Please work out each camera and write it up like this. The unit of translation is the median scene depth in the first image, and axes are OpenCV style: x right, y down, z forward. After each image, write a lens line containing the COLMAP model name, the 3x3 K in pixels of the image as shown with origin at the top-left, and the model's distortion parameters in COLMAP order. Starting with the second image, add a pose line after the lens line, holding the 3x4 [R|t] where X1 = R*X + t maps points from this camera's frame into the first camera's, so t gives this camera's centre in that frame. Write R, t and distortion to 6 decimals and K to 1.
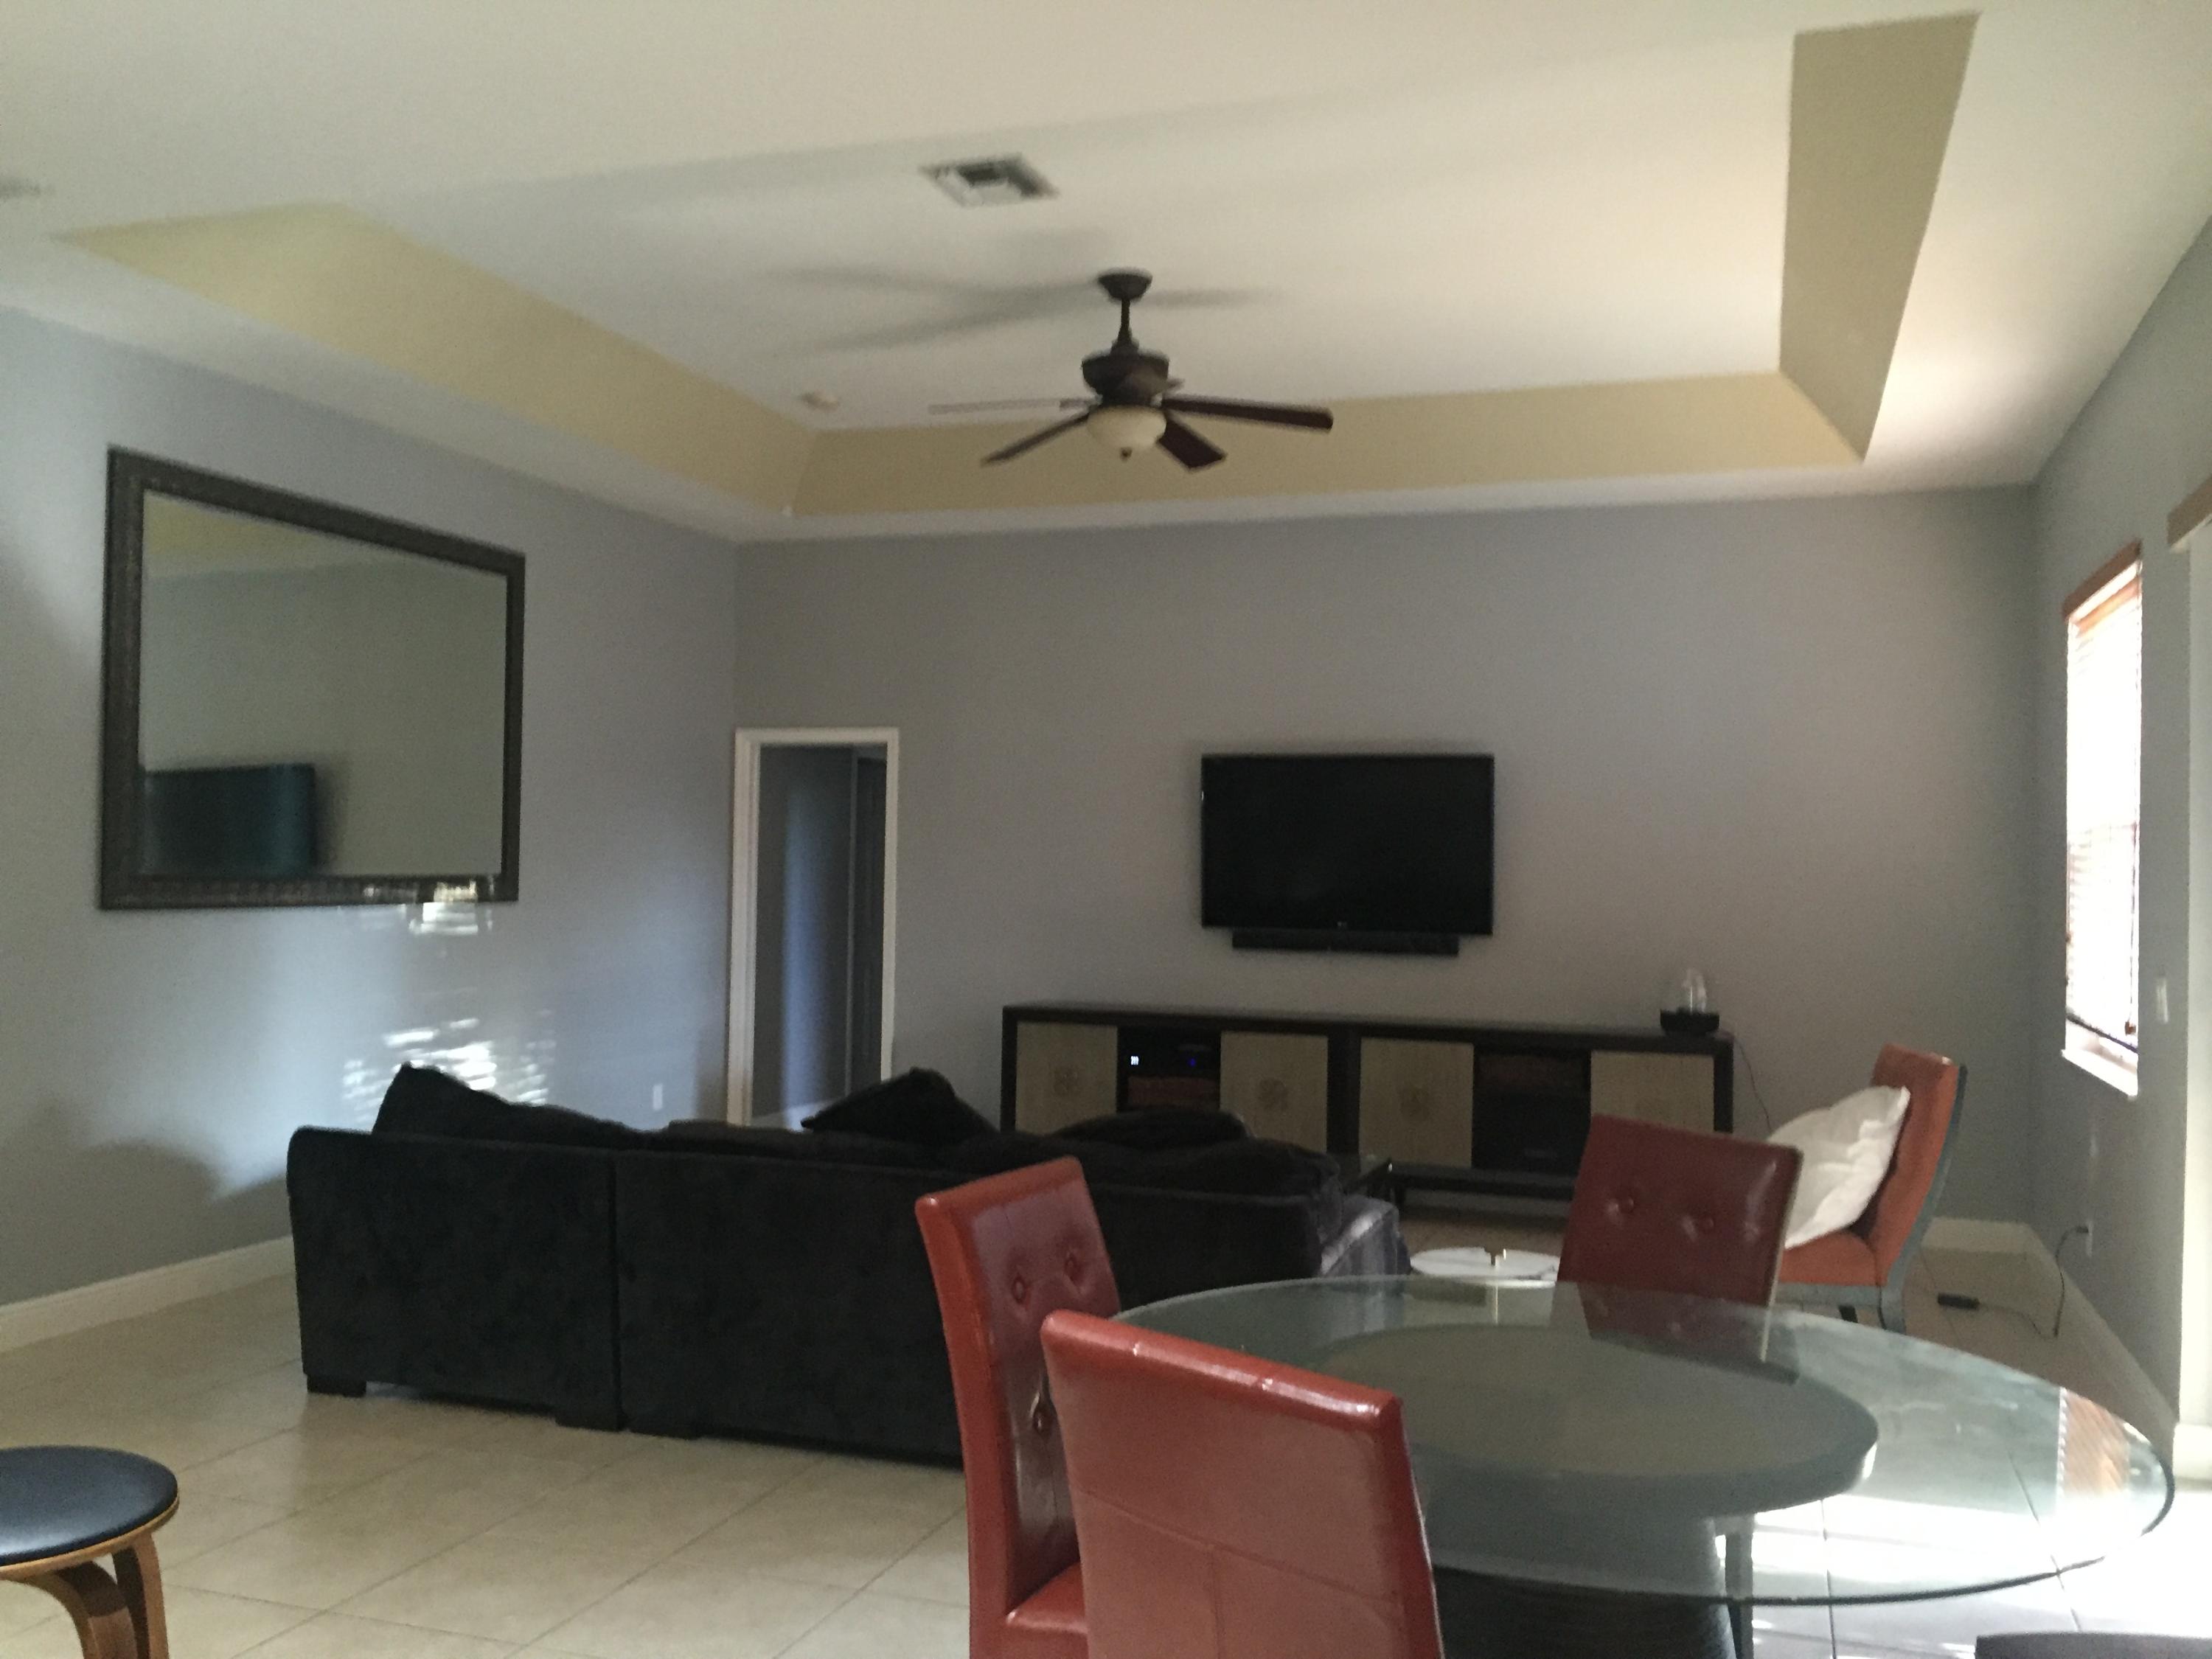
lens RADIAL K [[1893.8, 0, 1080.9], [0, 1893.8, 824.3], [0, 0, 1]] dist [0.072093, -0.099709]
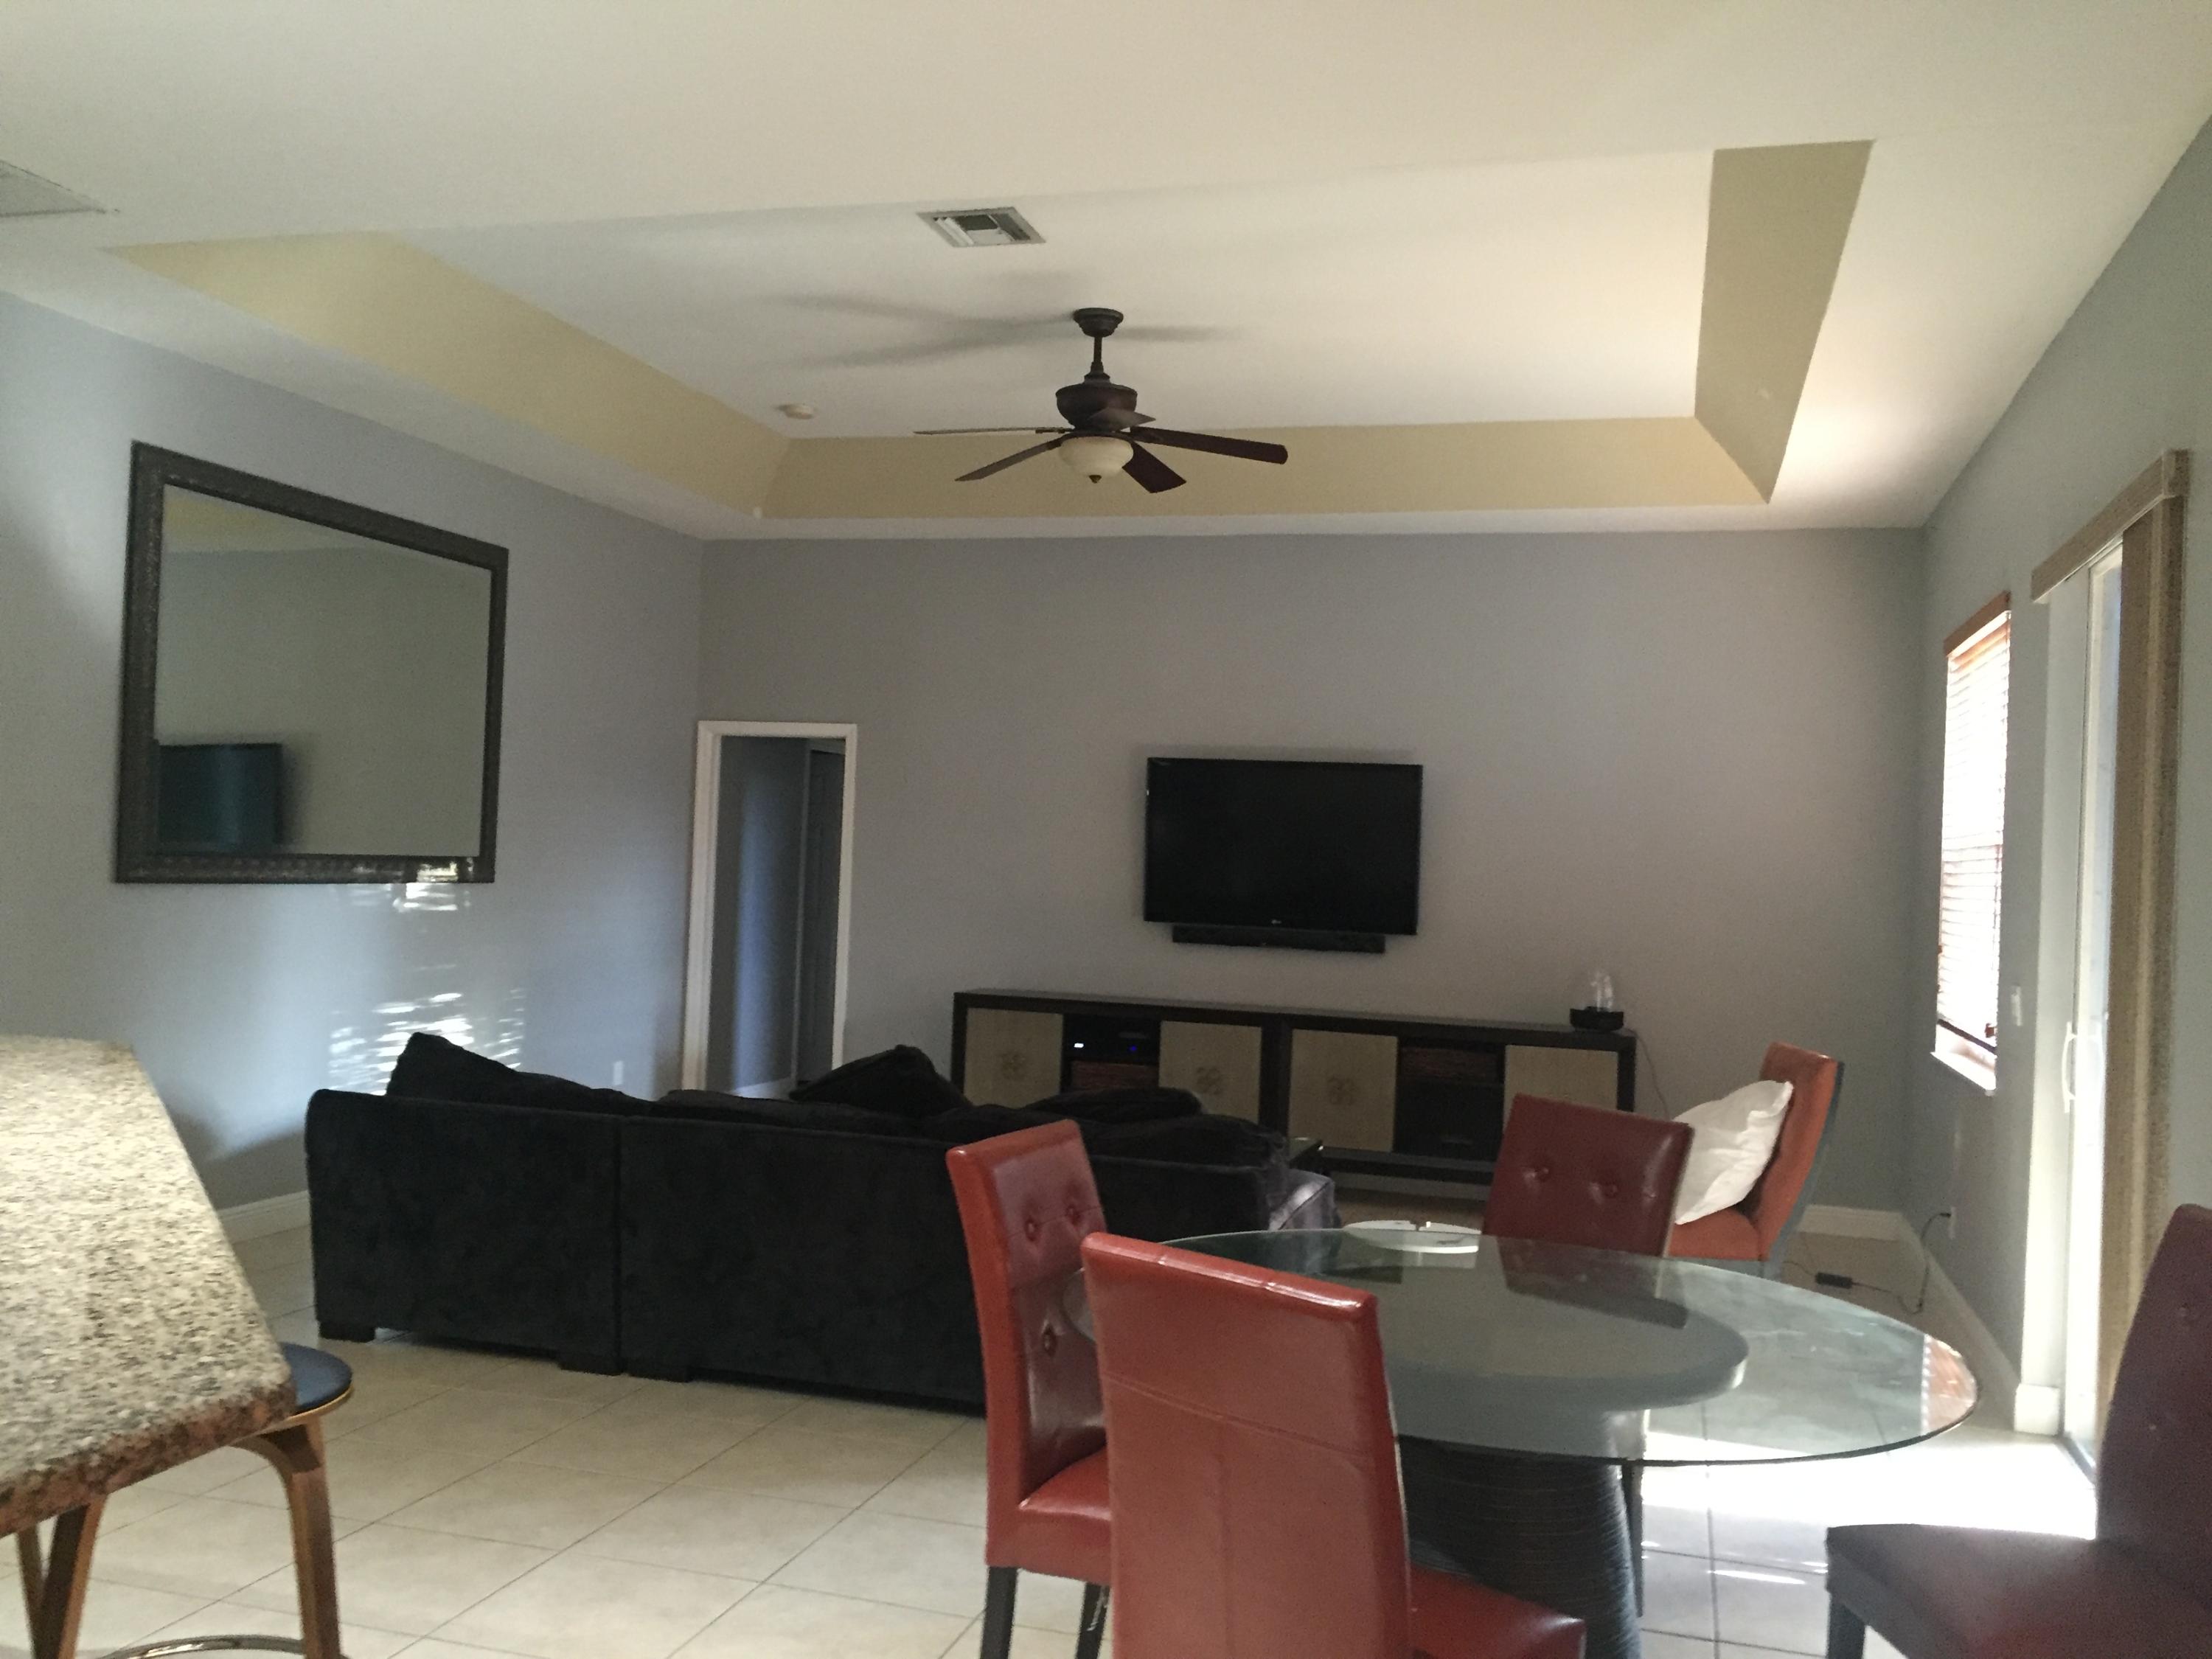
lens RADIAL K [[1893.8, 0, 1099.5], [0, 1893.8, 831.6], [0, 0, 1]] dist [0.072093, -0.099709]
pose [[0.998313, 0.024243, 0.052763, -0.025639], [-0.024676, 0.999667, 0.007587, -0.003988], [-0.052562, -0.008876, 0.998578, -0.071755]]
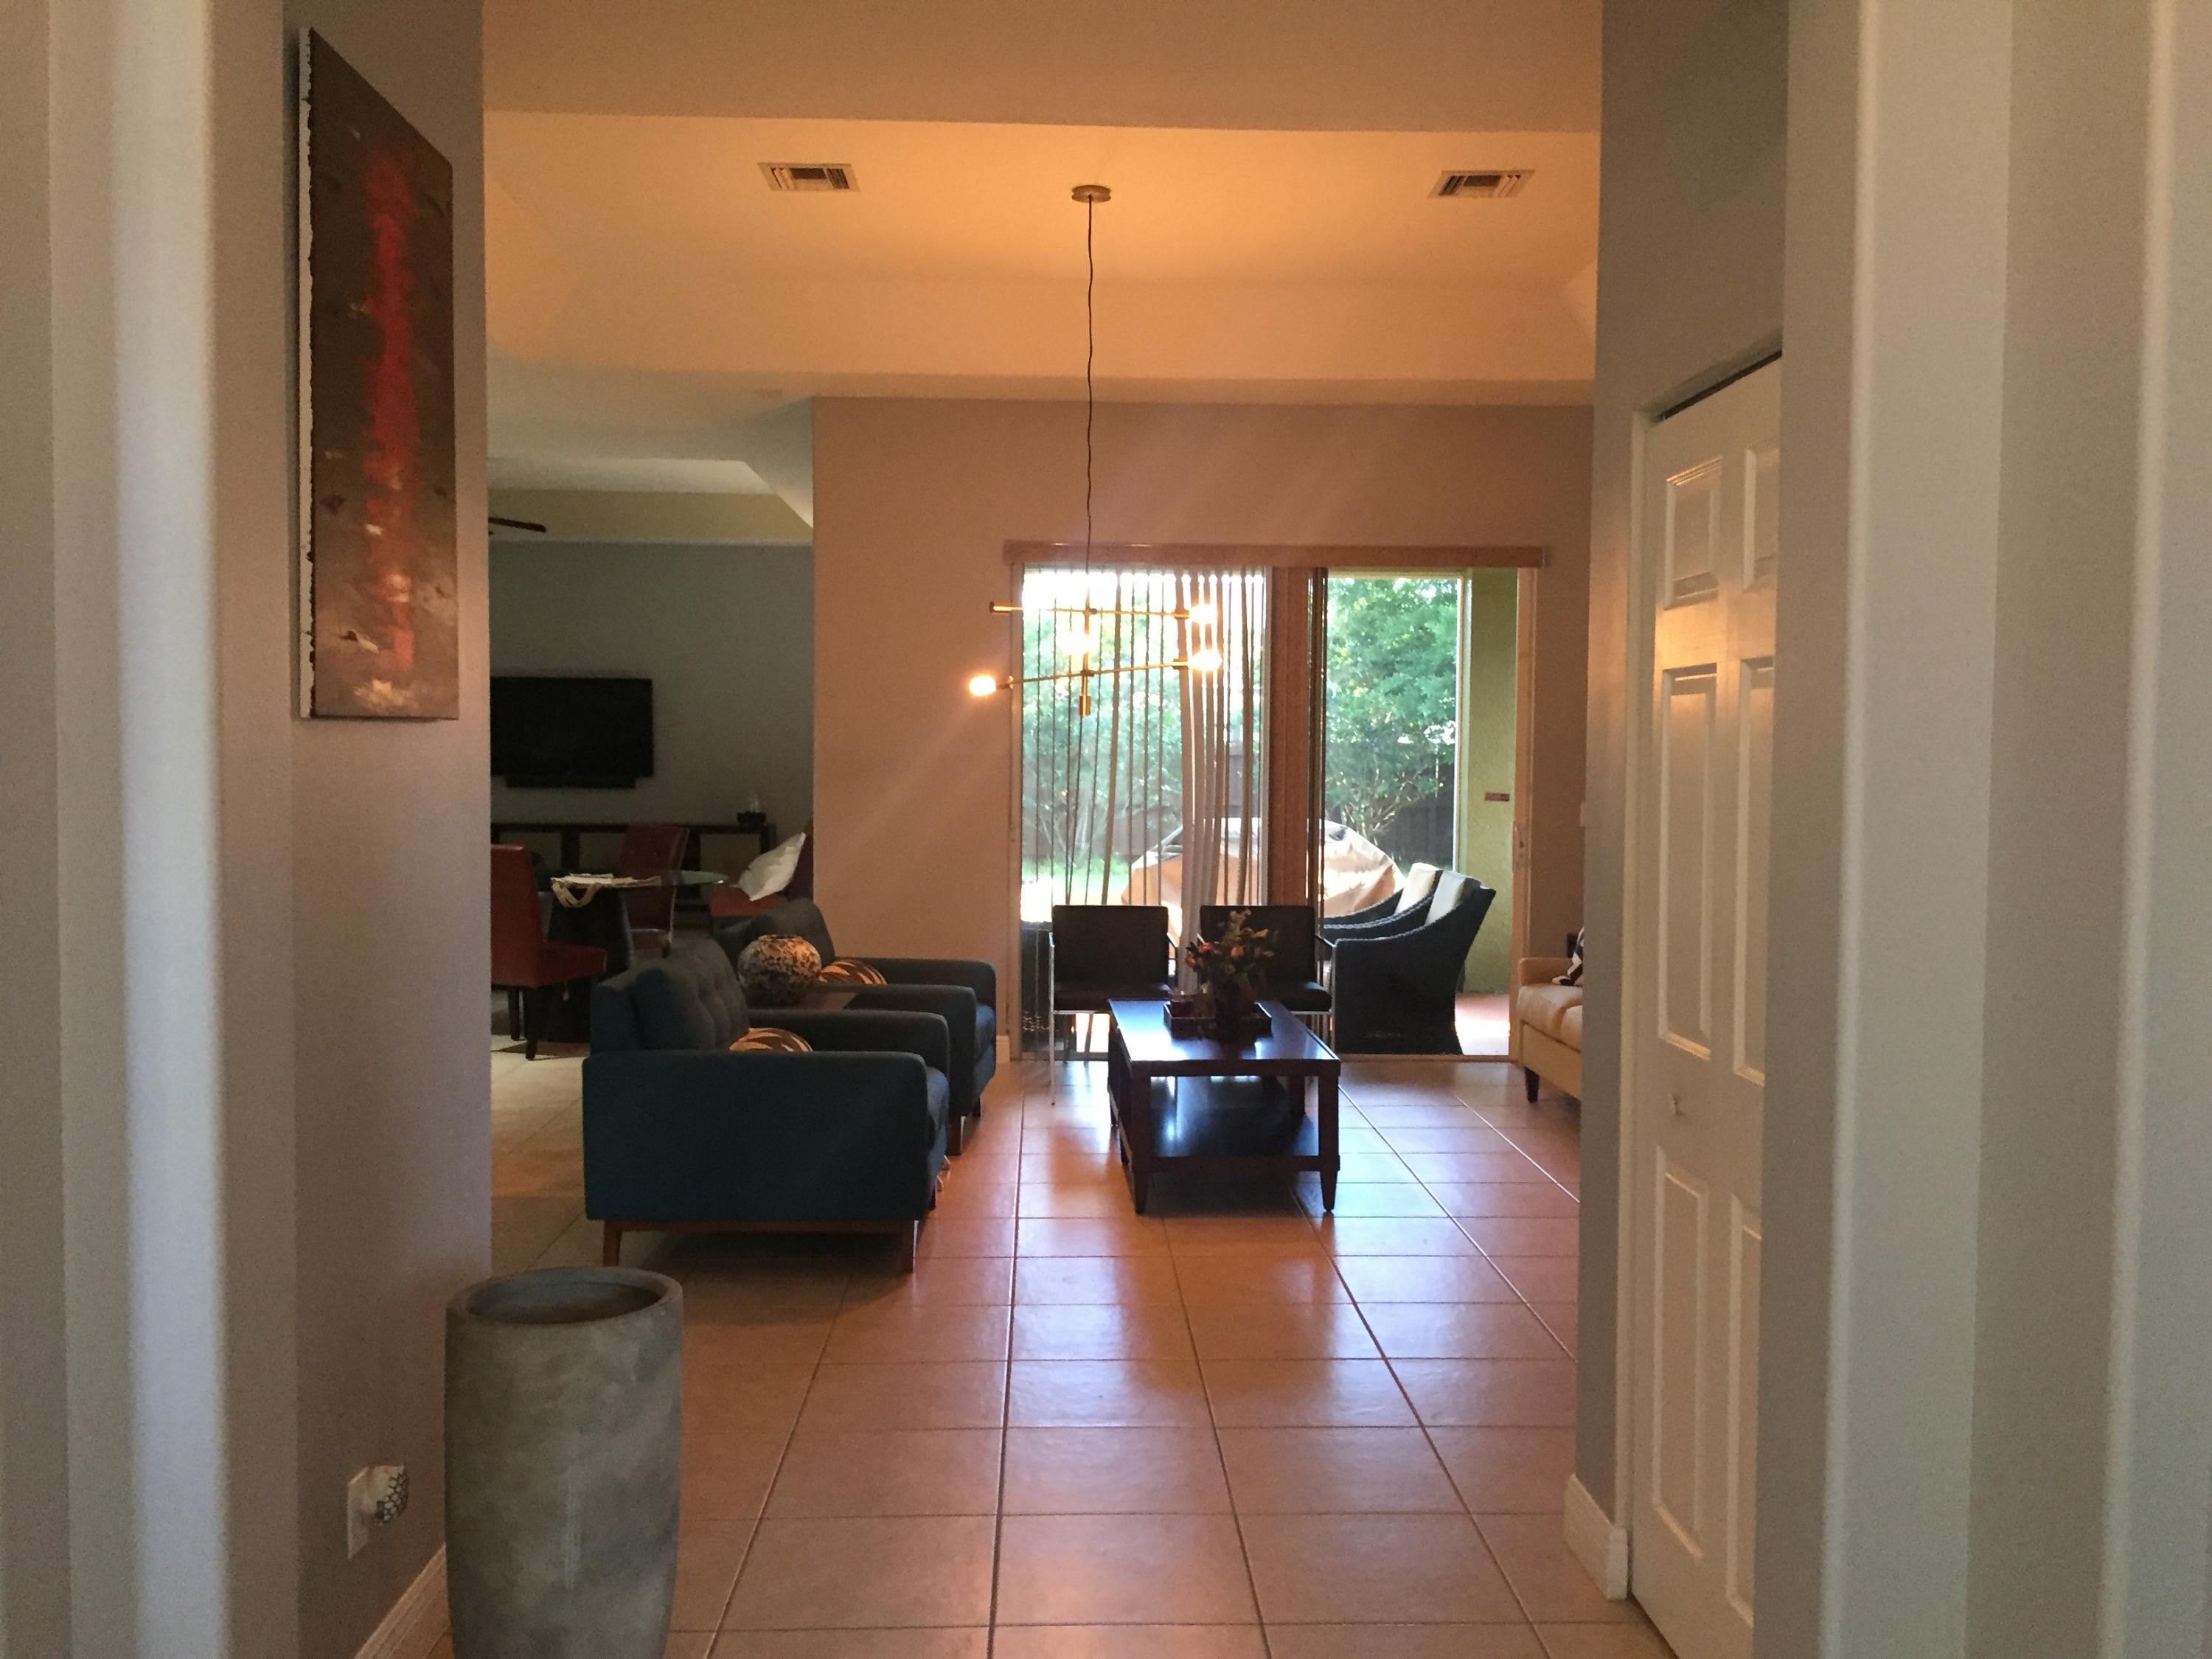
lens RADIAL K [[1893.8, 0, 1101.9], [0, 1893.8, 829.5], [0, 0, 1]] dist [0.072093, -0.099709]
pose [[0.930773, -0.033162, 0.364091, -0.076033], [0.004750, 0.996891, 0.078655, -0.048355], [-0.365567, -0.071481, 0.928036, -1.263649]]
